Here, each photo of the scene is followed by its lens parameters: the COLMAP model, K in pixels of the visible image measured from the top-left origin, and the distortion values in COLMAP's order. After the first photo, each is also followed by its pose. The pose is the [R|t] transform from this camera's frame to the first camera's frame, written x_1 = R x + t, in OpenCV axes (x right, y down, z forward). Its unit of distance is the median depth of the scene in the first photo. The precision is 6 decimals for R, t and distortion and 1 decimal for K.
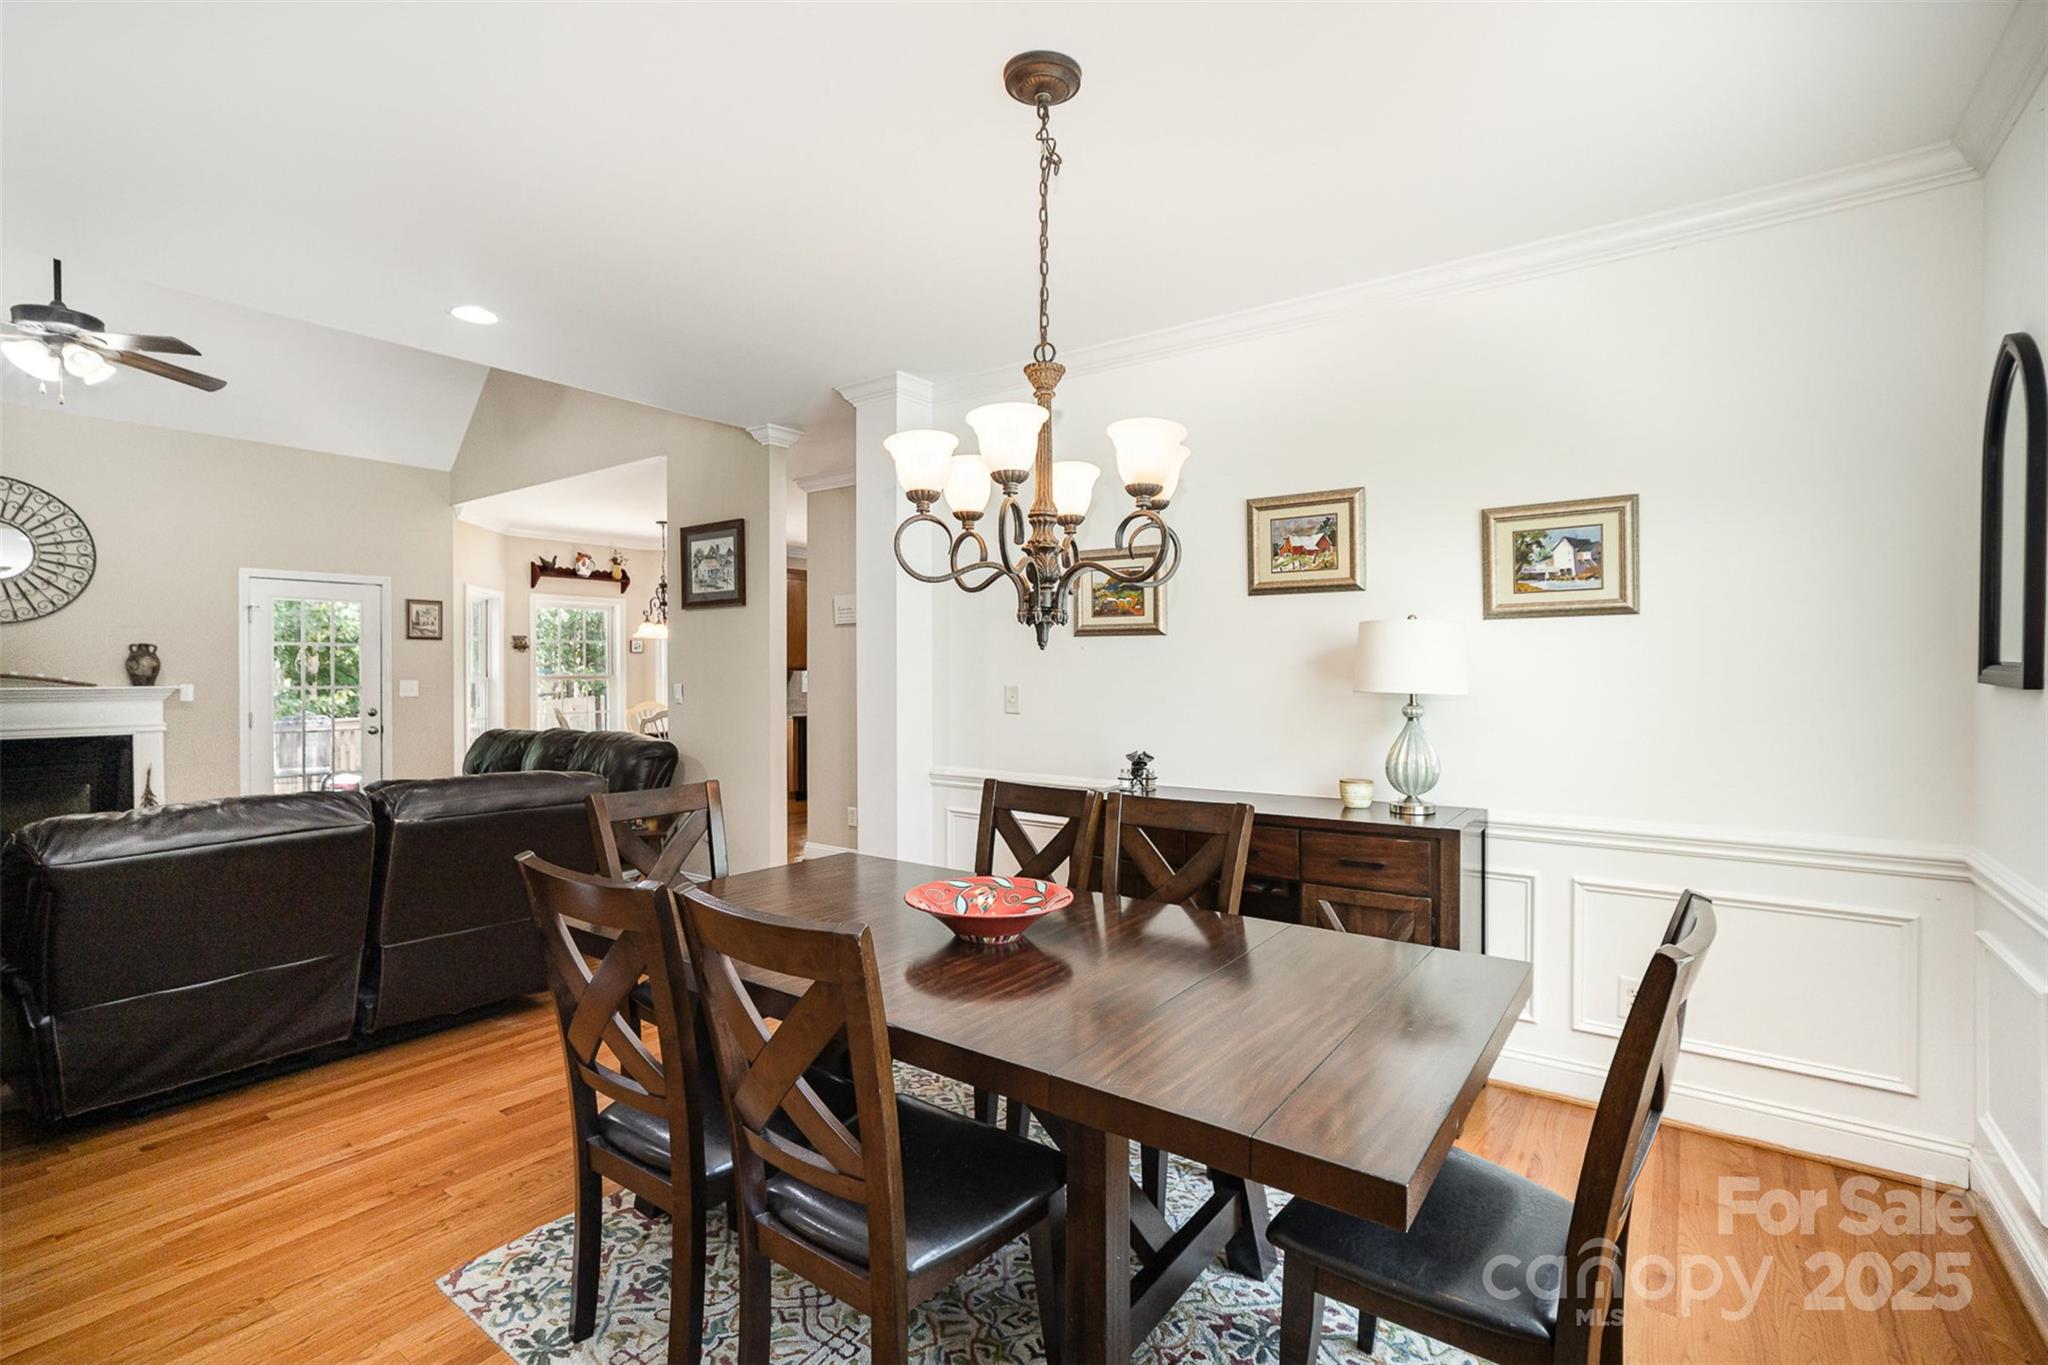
lens RADIAL K [[891.8, 0, 1012.7], [0, 891.8, 677.7], [0, 0, 1]] dist [-0.015915, 0.002155]
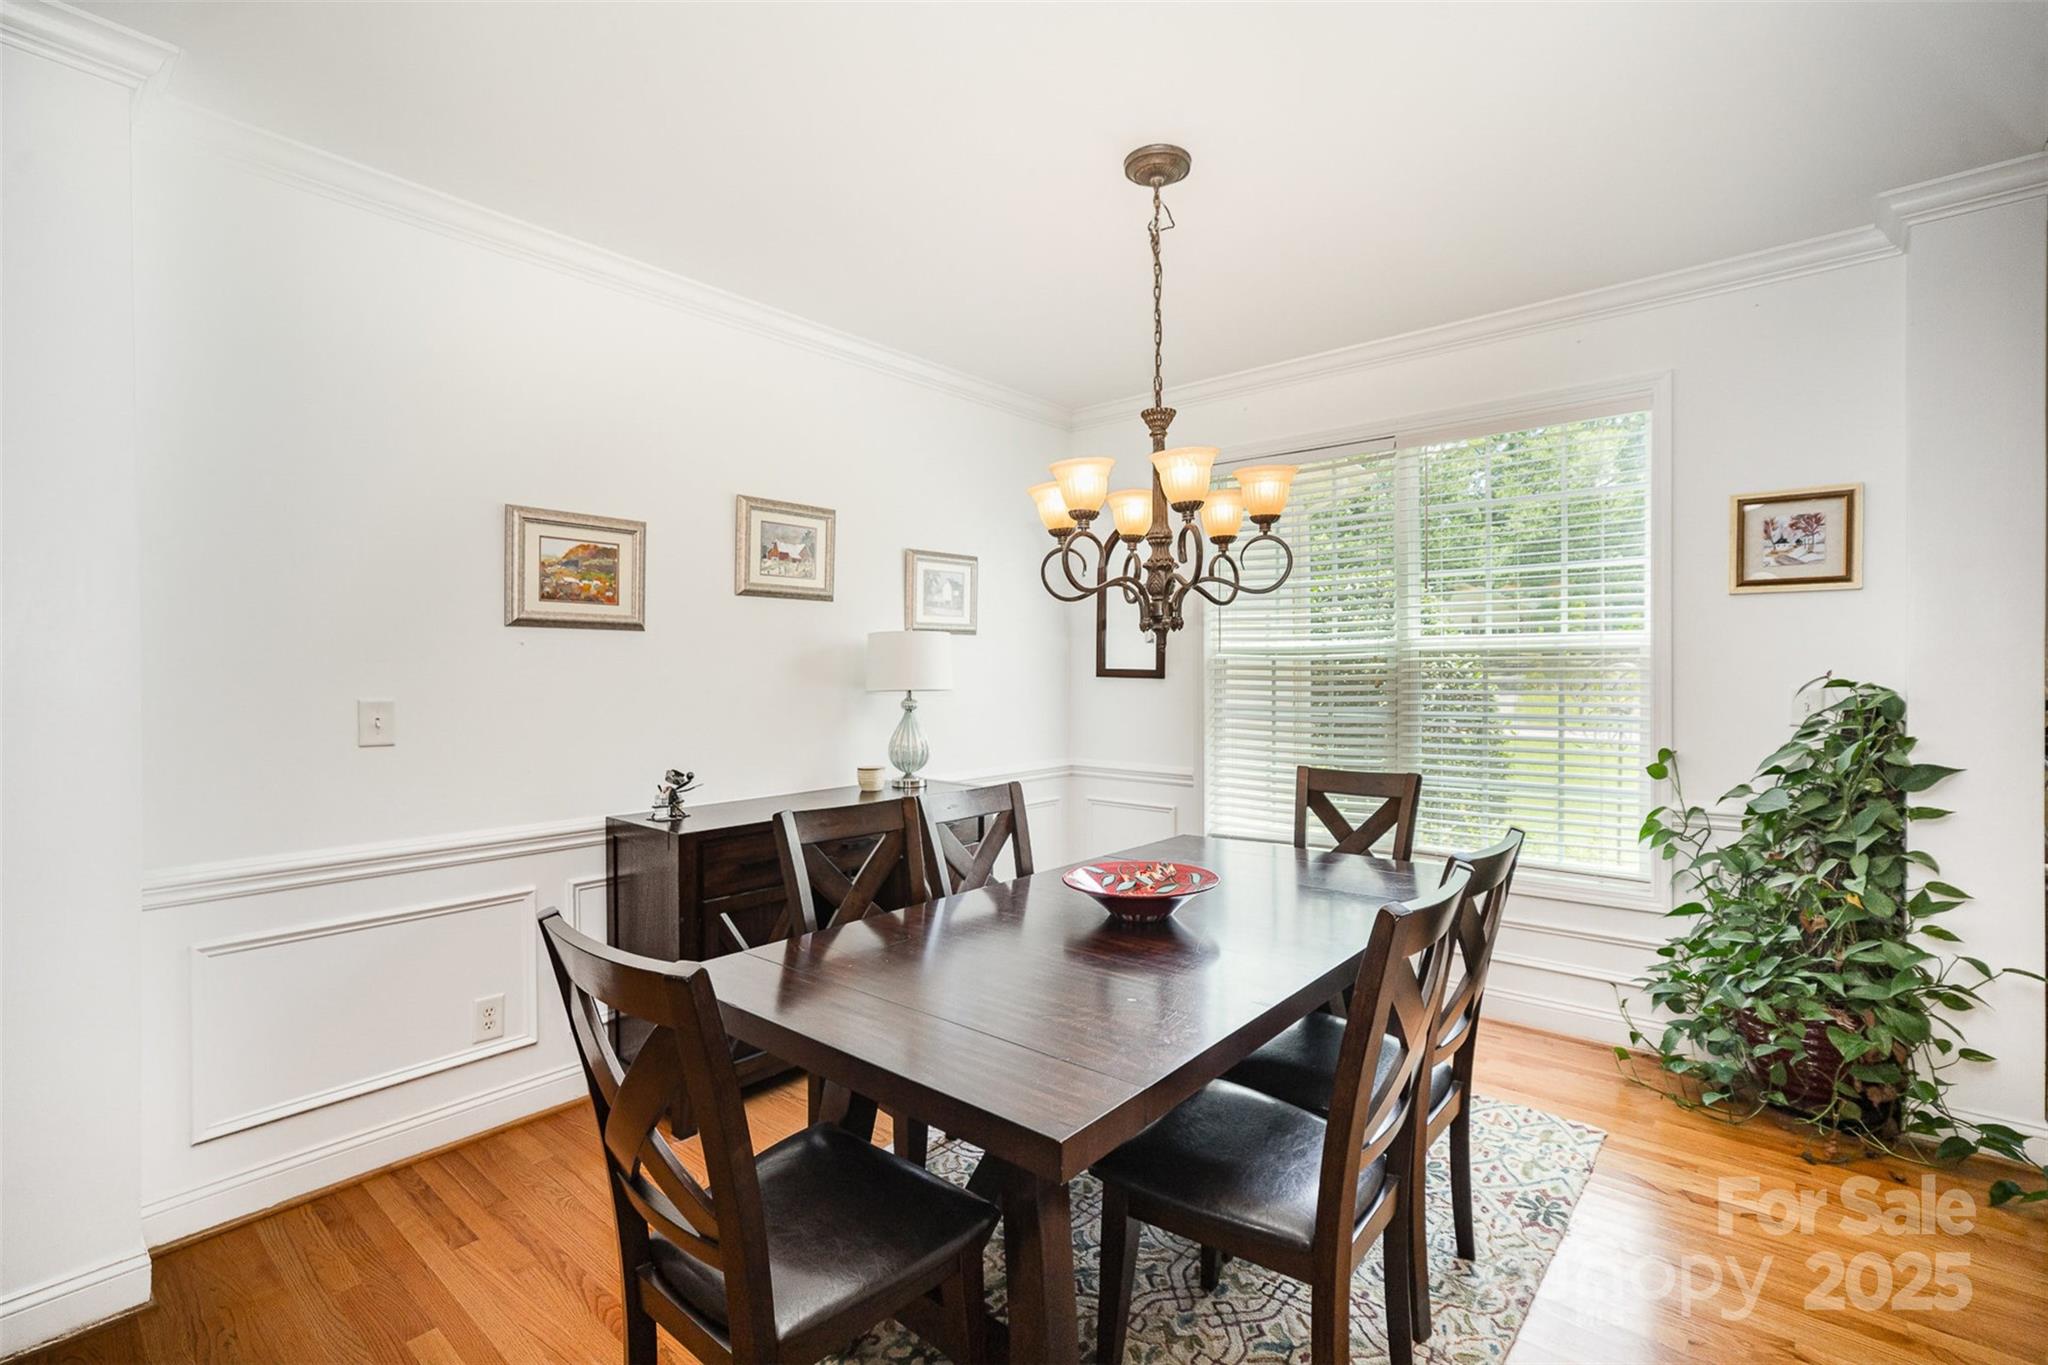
lens RADIAL K [[891.8, 0, 1019.8], [0, 891.8, 680.6], [0, 0, 1]] dist [-0.015915, 0.002155]
pose [[0.078298, -0.010475, 0.996875, -0.693127], [0.019980, 0.999760, 0.008936, -0.002960], [-0.996730, 0.019218, 0.078489, 0.655973]]
